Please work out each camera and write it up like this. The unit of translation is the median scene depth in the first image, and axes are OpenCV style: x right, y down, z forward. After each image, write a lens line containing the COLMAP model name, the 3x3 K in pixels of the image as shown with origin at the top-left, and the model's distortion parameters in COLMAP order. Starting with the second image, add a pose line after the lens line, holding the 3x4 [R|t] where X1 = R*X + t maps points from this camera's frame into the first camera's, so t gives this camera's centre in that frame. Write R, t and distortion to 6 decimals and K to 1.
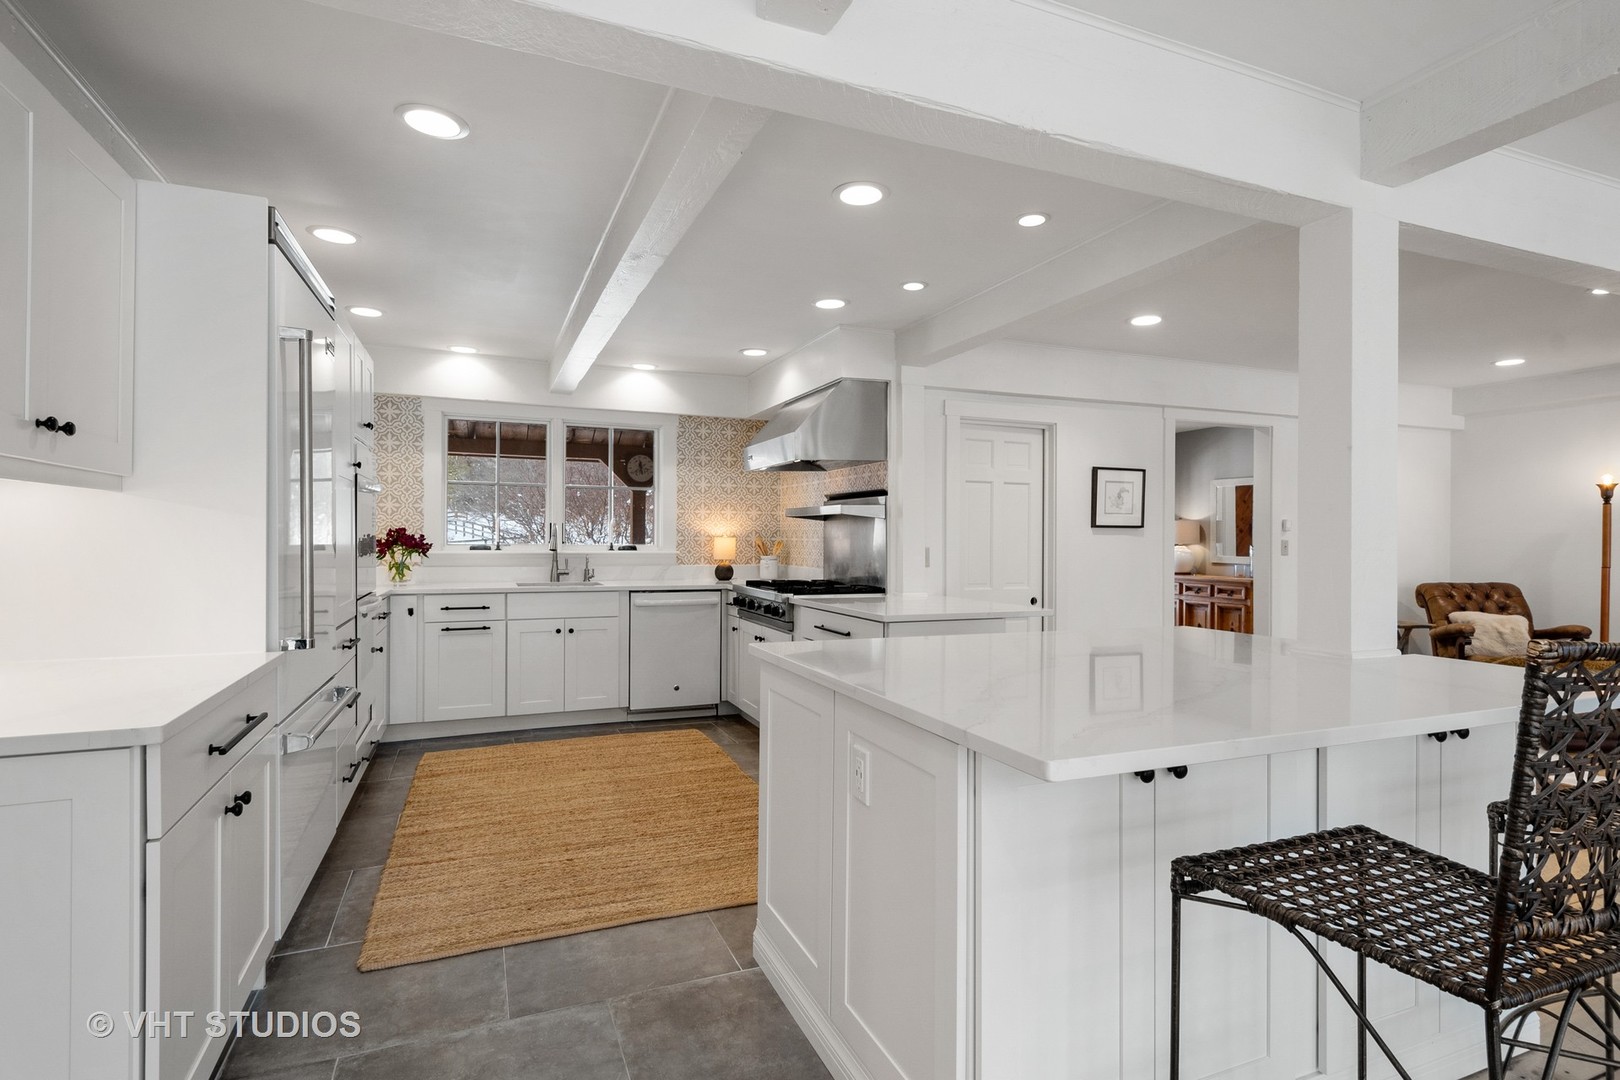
lens RADIAL K [[813.8, 0, 824.8], [0, 813.8, 541.8], [0, 0, 1]] dist [0.006112, 0.000301]
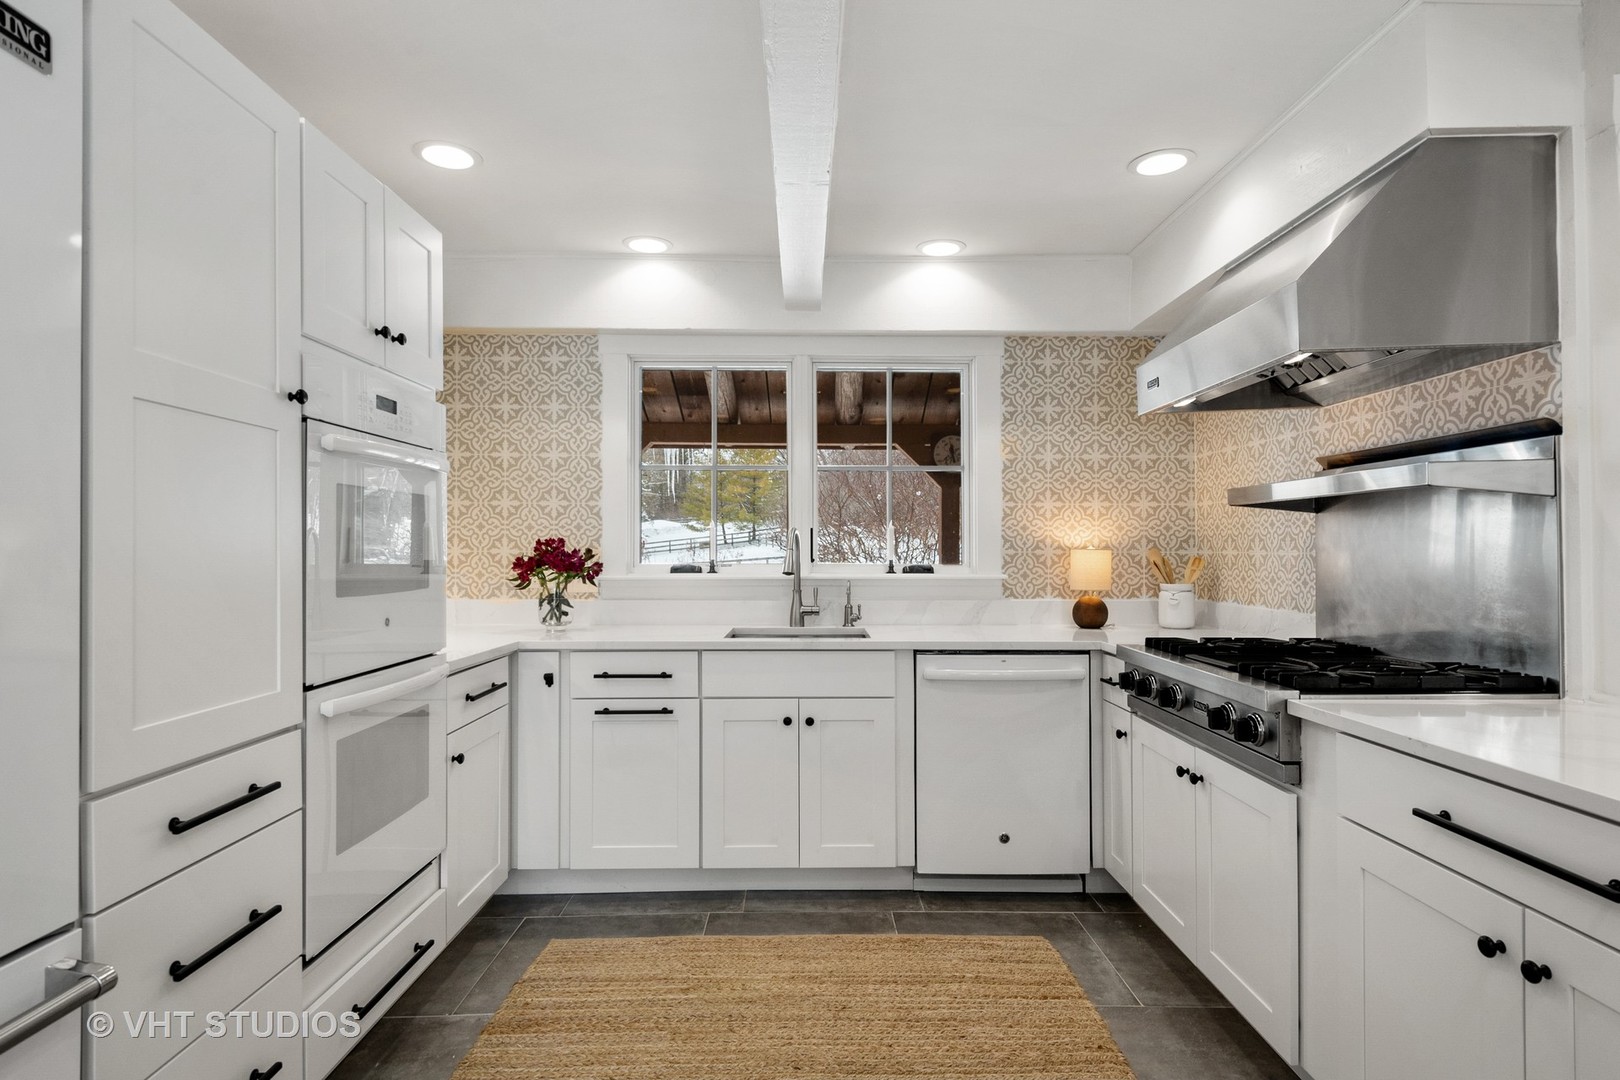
lens RADIAL K [[878.8, 0, 813.7], [0, 878.8, 541.1], [0, 0, 1]] dist [0.002668, -0.000283]
pose [[0.923224, -0.012026, -0.384074, -0.077428], [0.005372, 0.999816, -0.018393, -0.001406], [0.384224, 0.014918, 0.923119, 0.437735]]
